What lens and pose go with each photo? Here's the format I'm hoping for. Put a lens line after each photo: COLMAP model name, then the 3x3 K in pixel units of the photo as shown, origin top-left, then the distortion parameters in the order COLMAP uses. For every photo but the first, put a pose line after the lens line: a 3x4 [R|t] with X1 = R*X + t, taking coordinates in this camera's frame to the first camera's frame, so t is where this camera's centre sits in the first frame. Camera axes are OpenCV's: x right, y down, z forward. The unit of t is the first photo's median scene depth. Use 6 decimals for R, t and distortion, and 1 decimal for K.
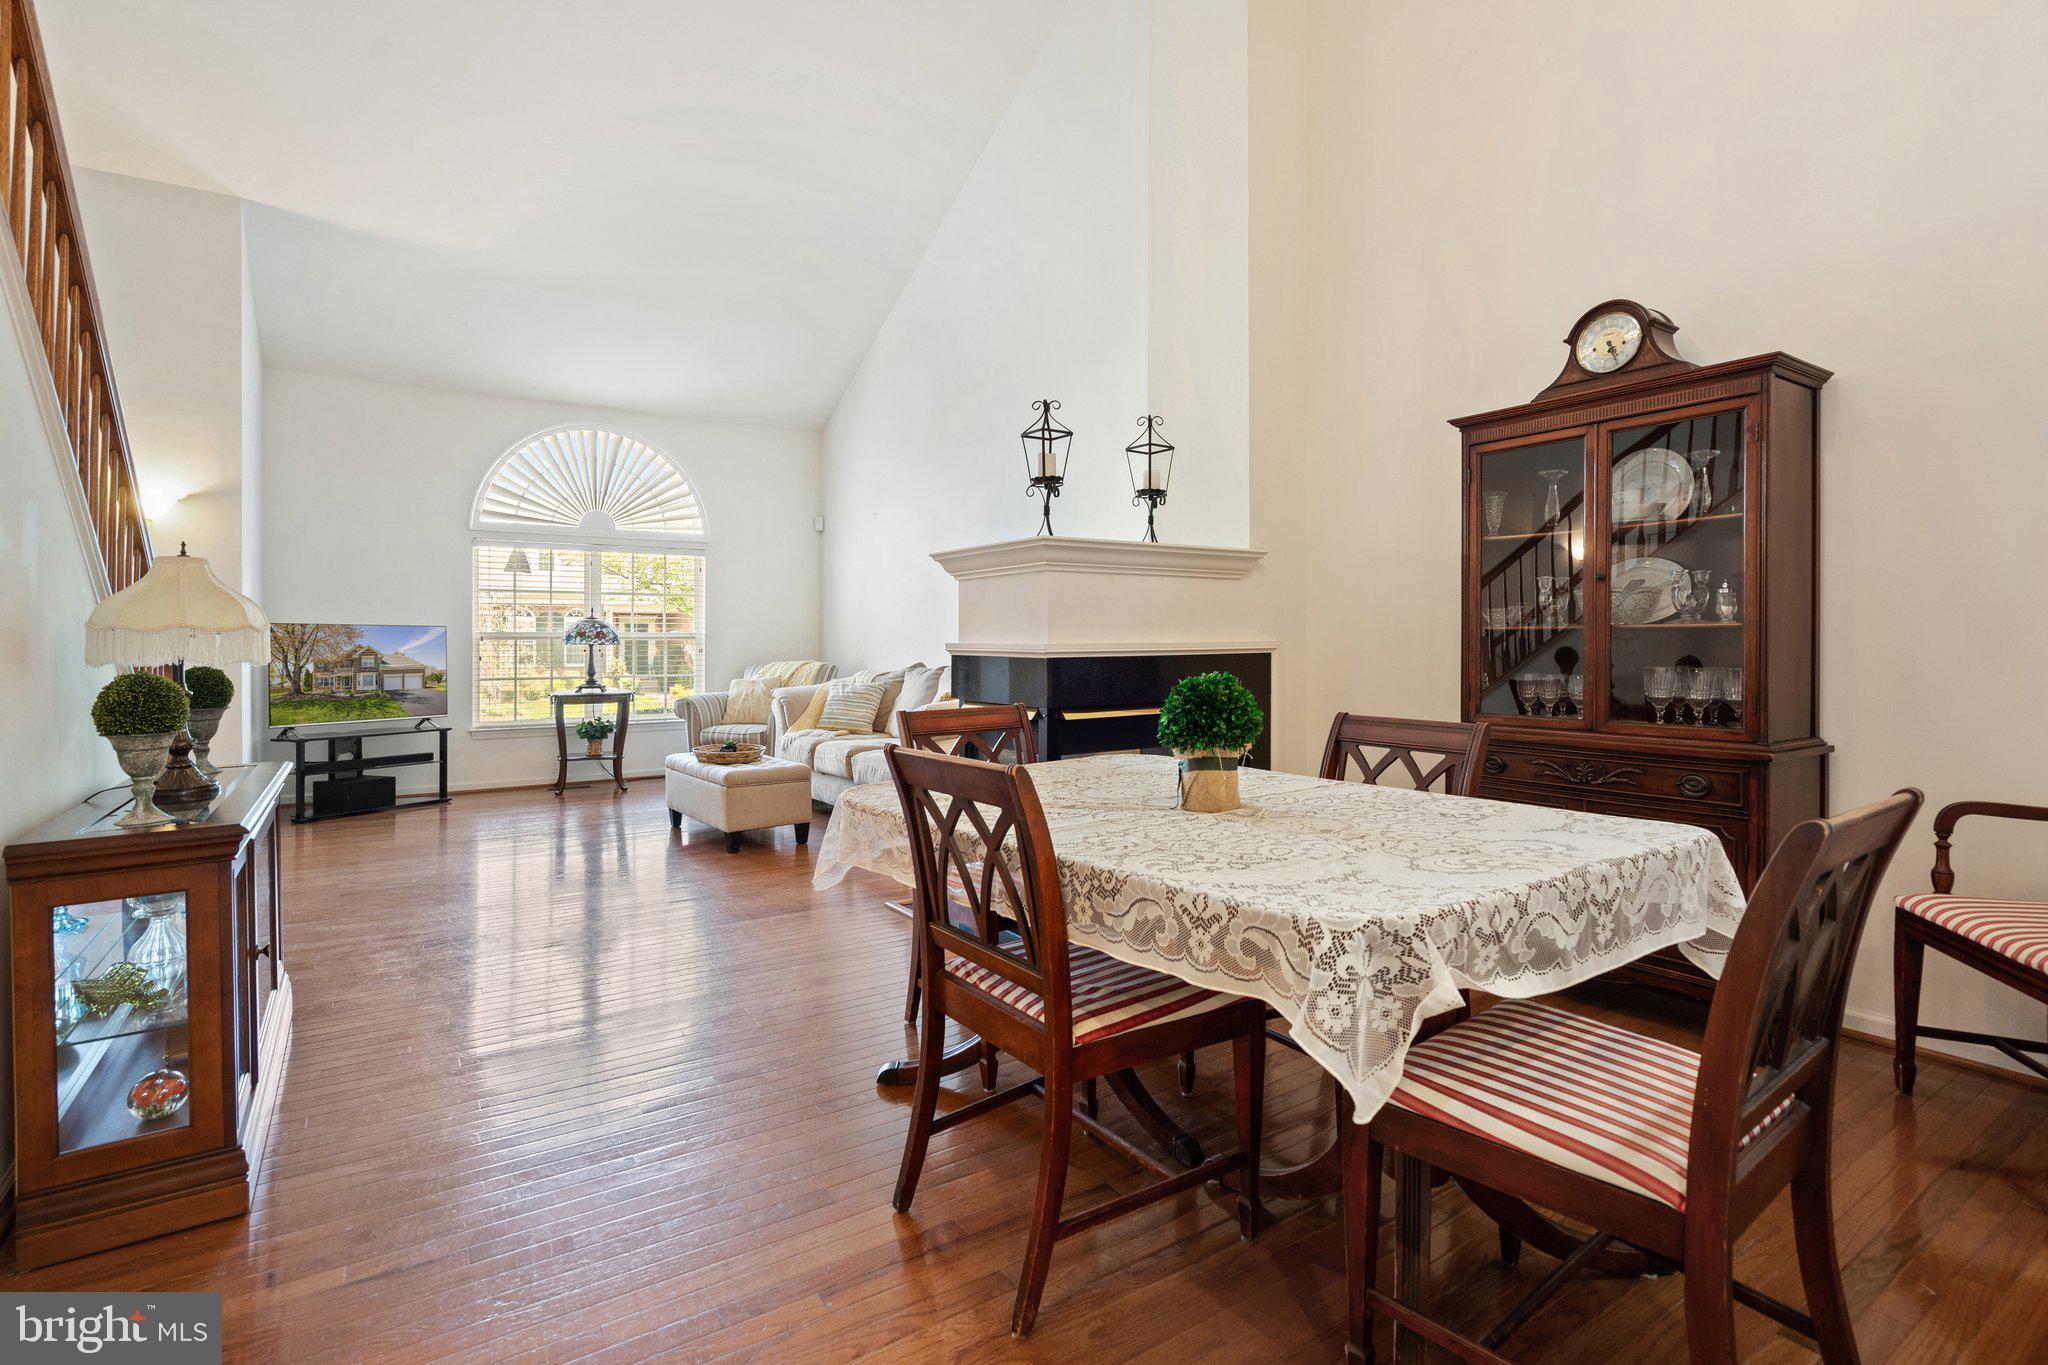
lens RADIAL K [[954.6, 0, 1063.4], [0, 954.6, 616.1], [0, 0, 1]] dist [0.000495, 0.002468]
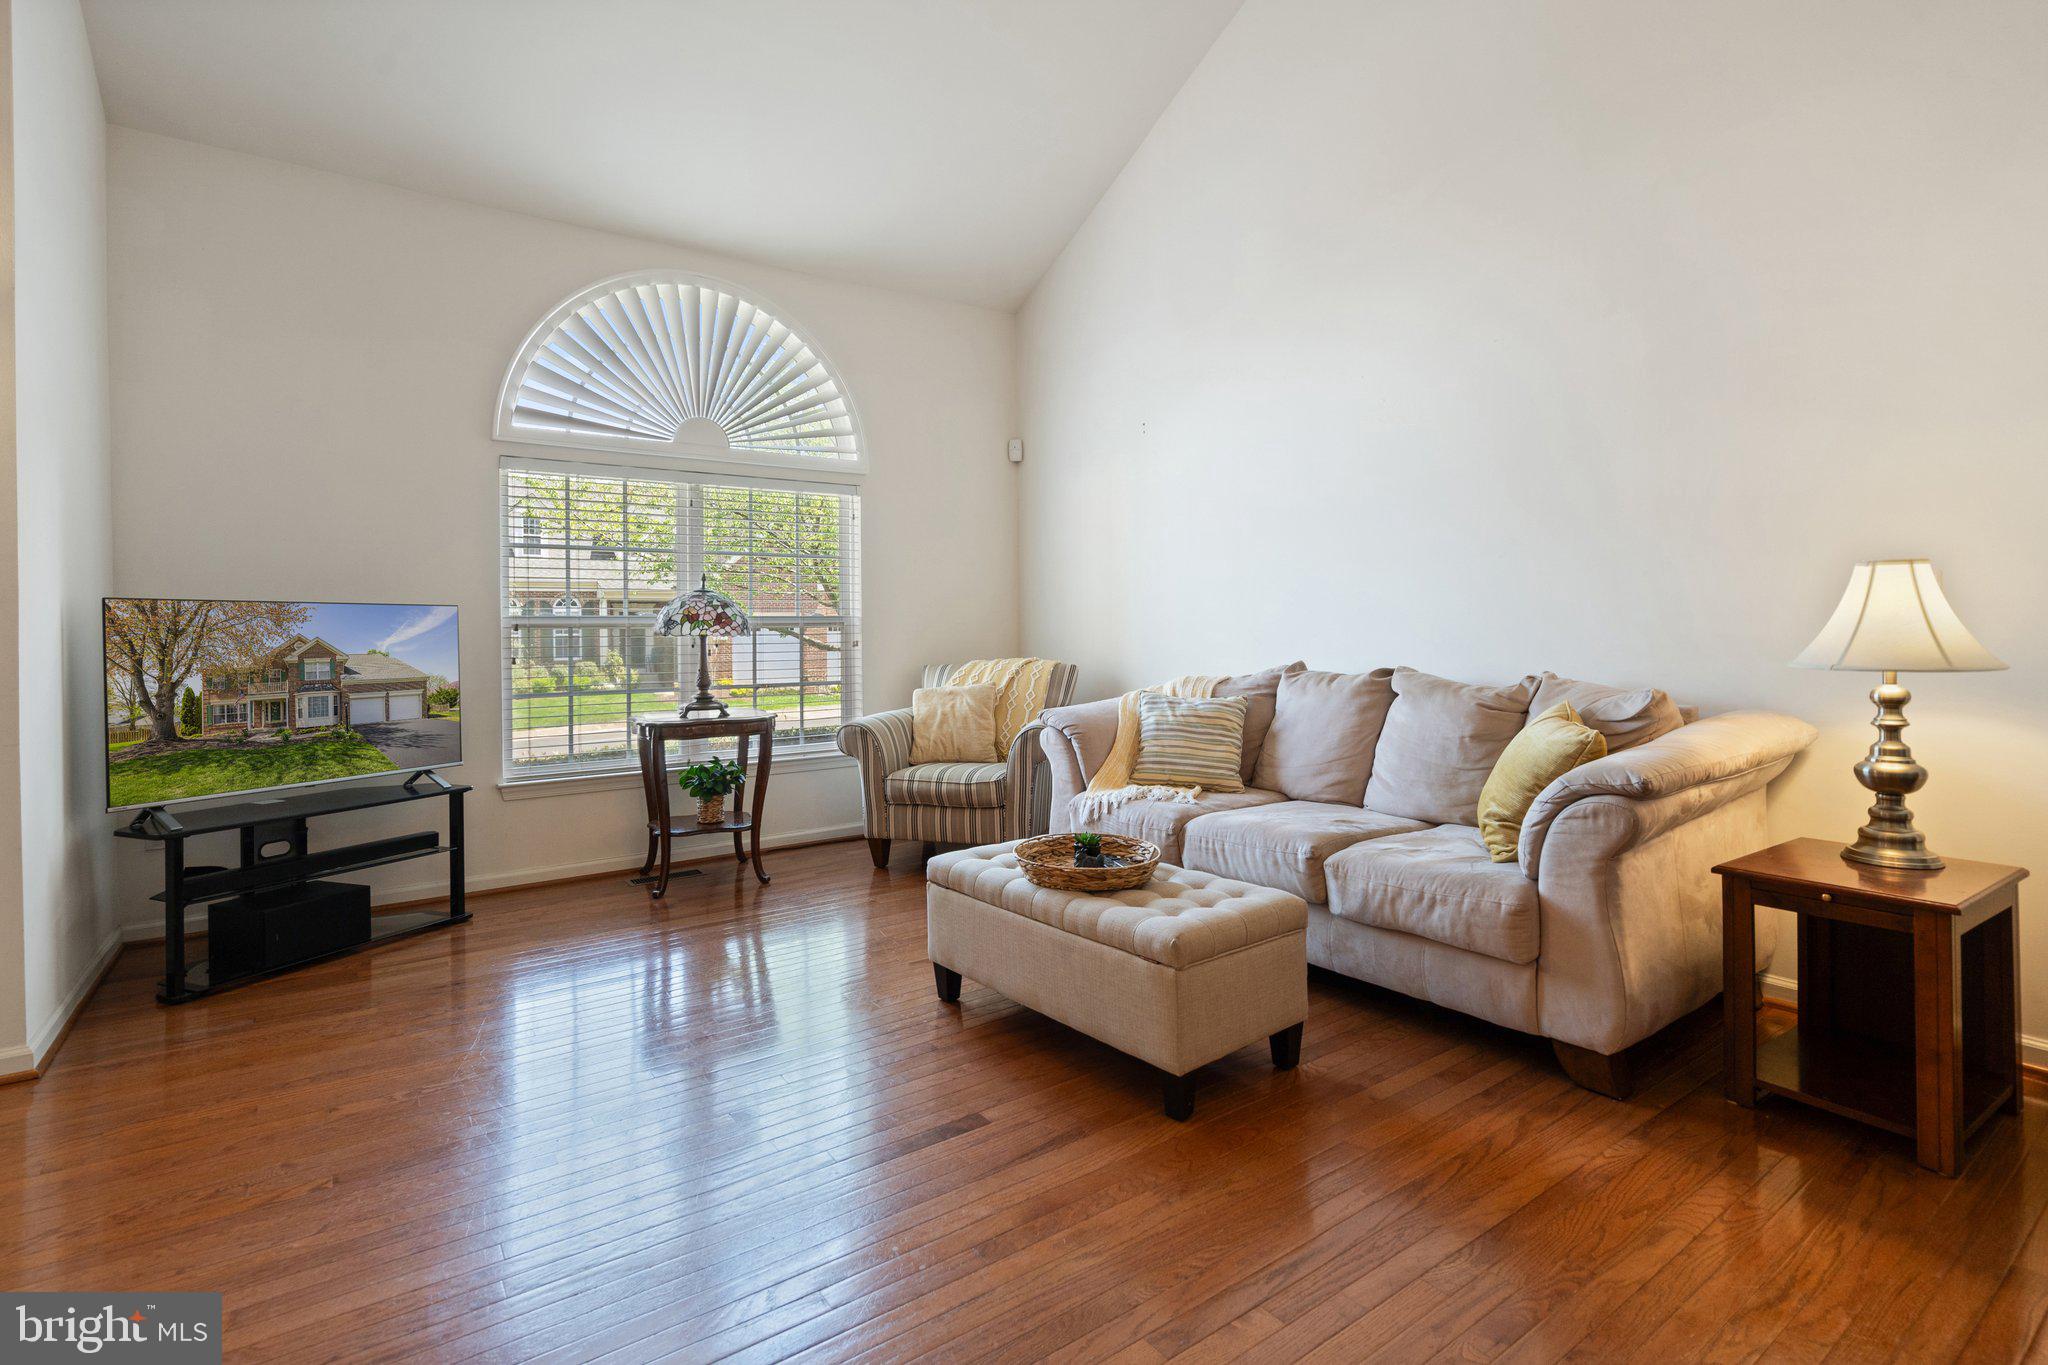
lens RADIAL K [[954.6, 0, 1065.9], [0, 954.6, 610.9], [0, 0, 1]] dist [0.000495, 0.002468]
pose [[0.999605, -0.006209, 0.027392, -0.300008], [0.006024, 0.999959, 0.006799, 0.012407], [-0.027433, -0.006632, 0.999602, 0.421280]]
